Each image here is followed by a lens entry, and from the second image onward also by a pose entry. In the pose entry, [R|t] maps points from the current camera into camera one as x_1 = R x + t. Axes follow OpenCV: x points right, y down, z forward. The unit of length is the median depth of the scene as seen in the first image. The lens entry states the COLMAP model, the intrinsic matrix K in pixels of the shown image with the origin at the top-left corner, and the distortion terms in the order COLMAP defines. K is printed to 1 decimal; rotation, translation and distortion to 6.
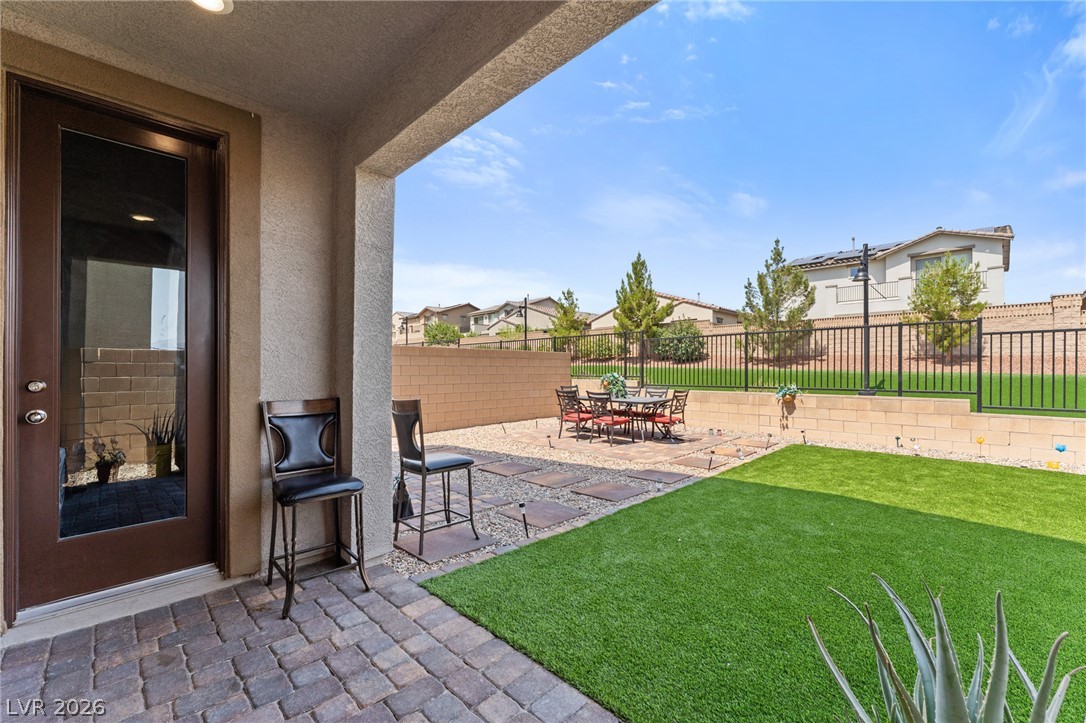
lens RADIAL K [[445.0, 0, 545.1], [0, 445.0, 368.0], [0, 0, 1]] dist [0.001070, -0.000498]
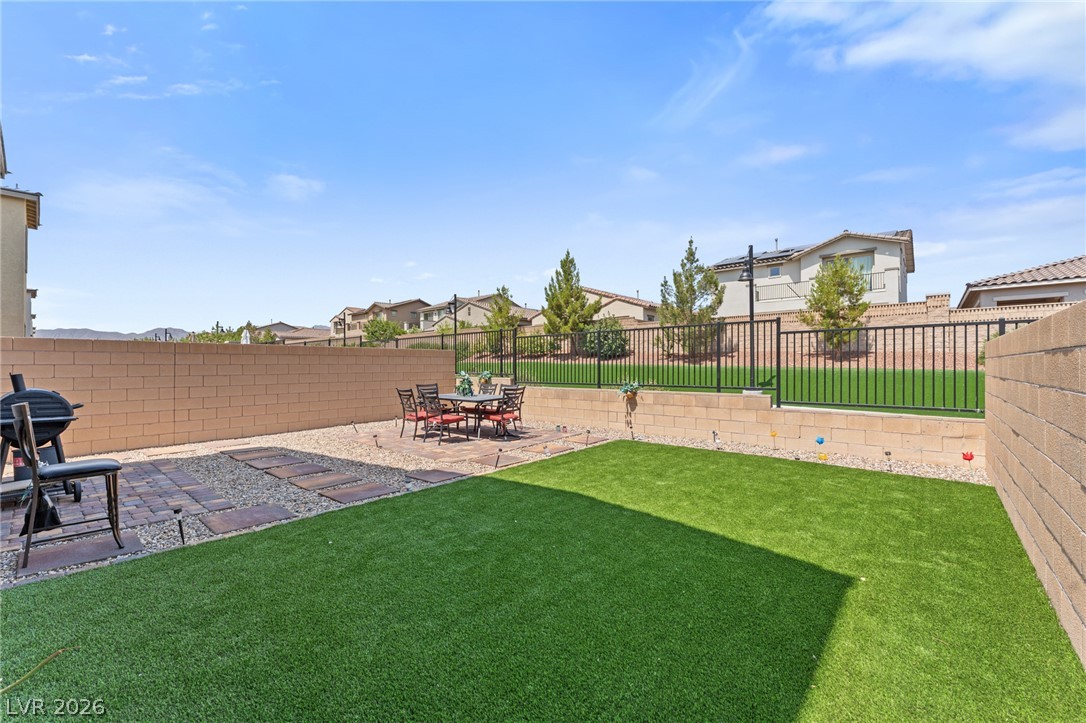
lens RADIAL K [[445.0, 0, 544.0], [0, 445.0, 359.1], [0, 0, 1]] dist [-0.001818, -0.000027]
pose [[0.997689, -0.003544, 0.067858, 0.128100], [0.004303, 0.999930, -0.011039, -0.001956], [-0.067814, 0.011306, 0.997634, -0.005494]]
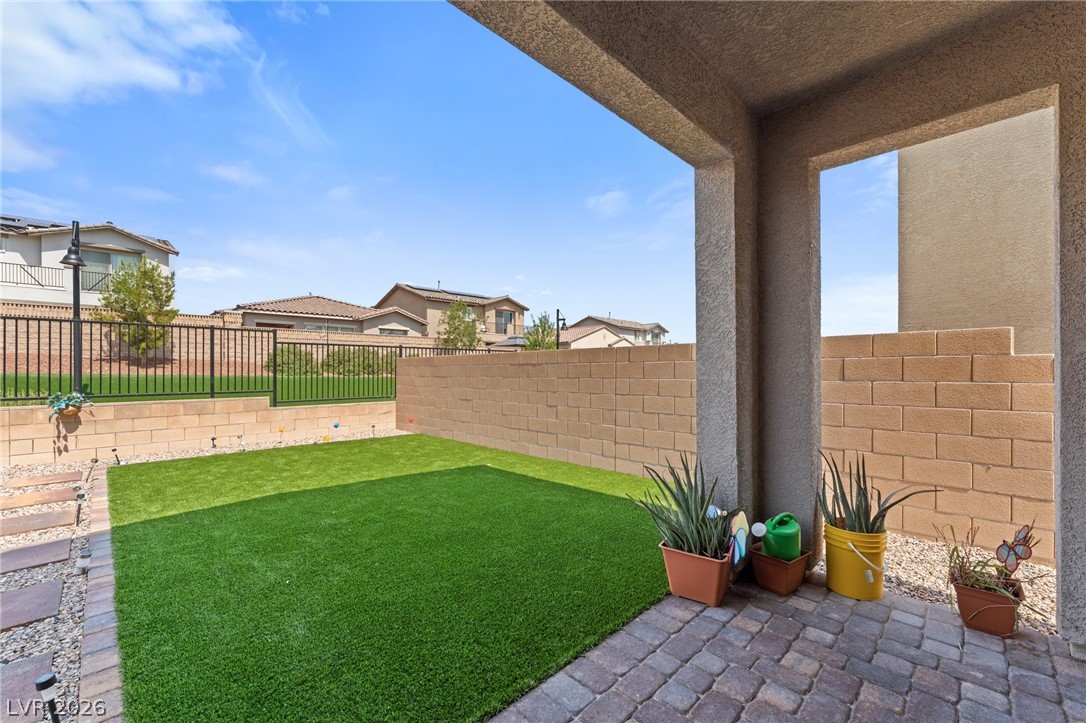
lens RADIAL K [[445.0, 0, 545.1], [0, 445.0, 368.0], [0, 0, 1]] dist [0.001070, -0.000498]
pose [[-0.004557, 0.005911, 0.999972, -0.093119], [-0.001214, 0.999982, -0.005917, -0.000162], [-0.999989, -0.001241, -0.004550, 0.096242]]
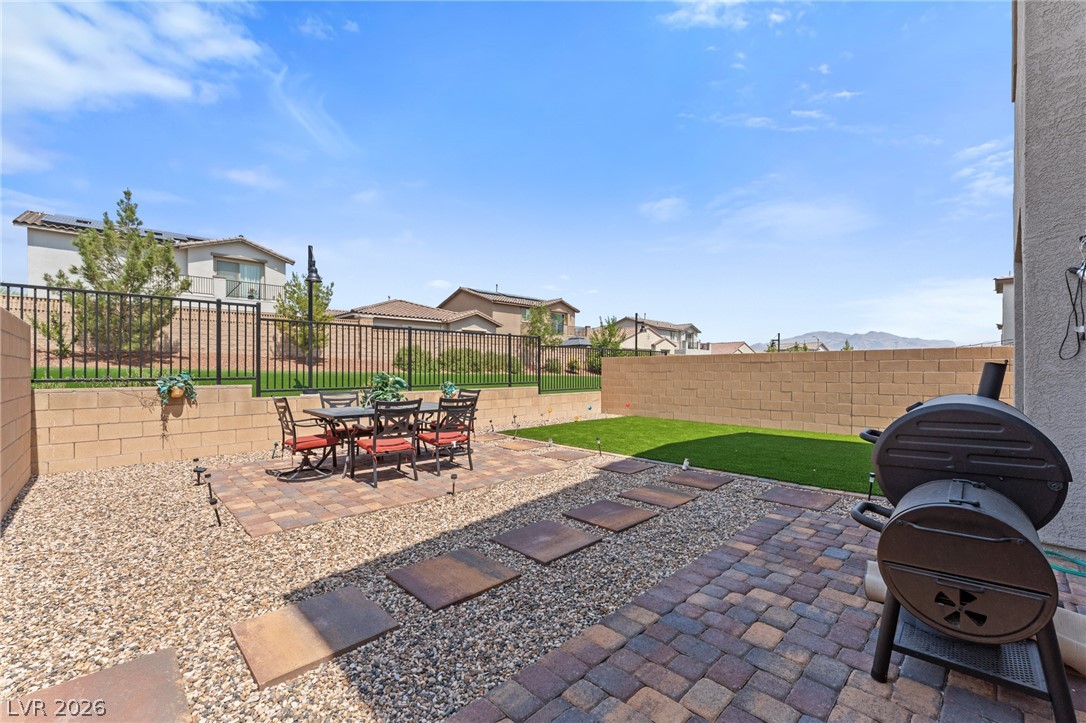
lens RADIAL K [[445.0, 0, 544.0], [0, 445.0, 359.1], [0, 0, 1]] dist [-0.001818, -0.000027]
pose [[0.026649, 0.027822, 0.999258, -0.196631], [-0.000061, 0.999613, -0.027830, 0.009072], [-0.999645, 0.000681, 0.026641, 0.345722]]
